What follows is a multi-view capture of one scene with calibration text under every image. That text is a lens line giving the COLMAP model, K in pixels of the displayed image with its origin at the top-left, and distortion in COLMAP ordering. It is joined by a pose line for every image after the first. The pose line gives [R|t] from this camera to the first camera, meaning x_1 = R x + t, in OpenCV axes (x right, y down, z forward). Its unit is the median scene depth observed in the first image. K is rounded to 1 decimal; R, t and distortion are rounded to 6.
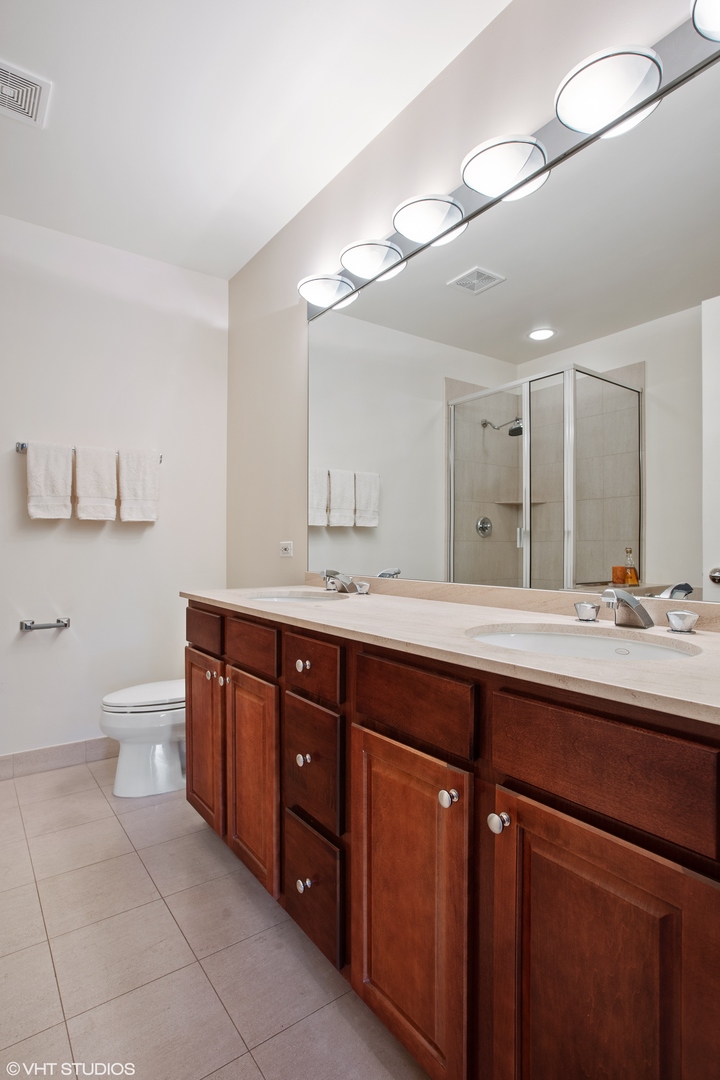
lens RADIAL K [[543.3, 0, 361.7], [0, 543.3, 539.8], [0, 0, 1]] dist [-0.004441, 0.000995]
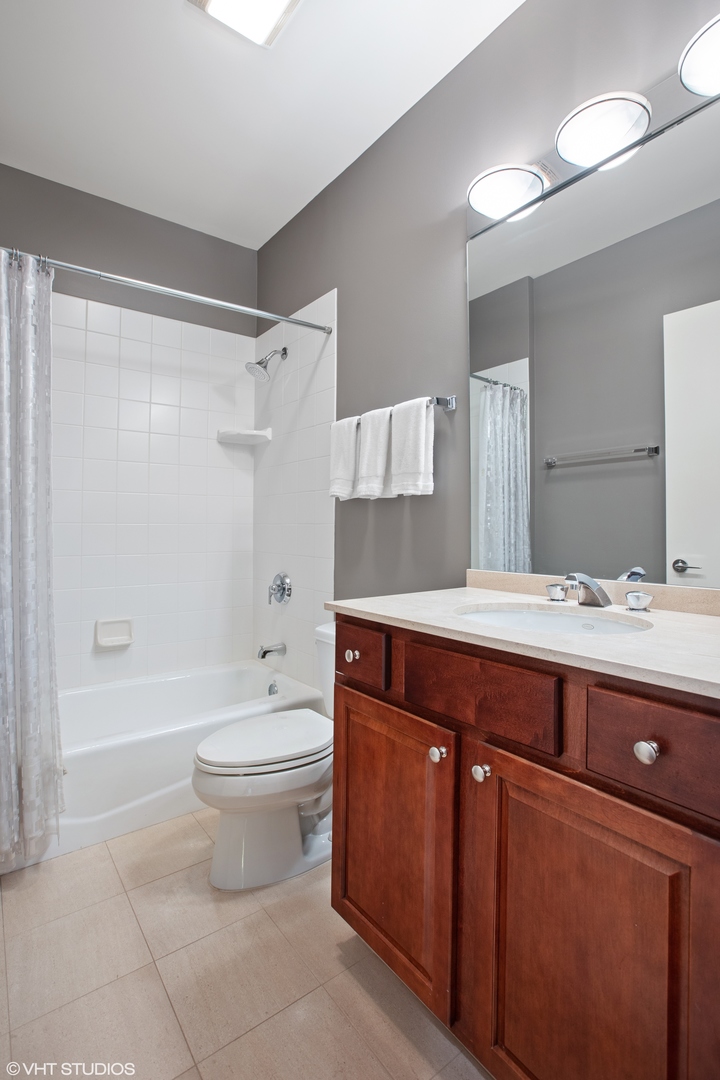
lens RADIAL K [[404.9, 0, 361.1], [0, 404.9, 542.6], [0, 0, 1]] dist [0.009887, -0.000498]
pose [[0.988093, 0.013817, 0.153235, -0.147095], [-0.019074, 0.999277, 0.032892, 0.002500], [-0.152670, -0.035423, 0.987642, 0.201115]]
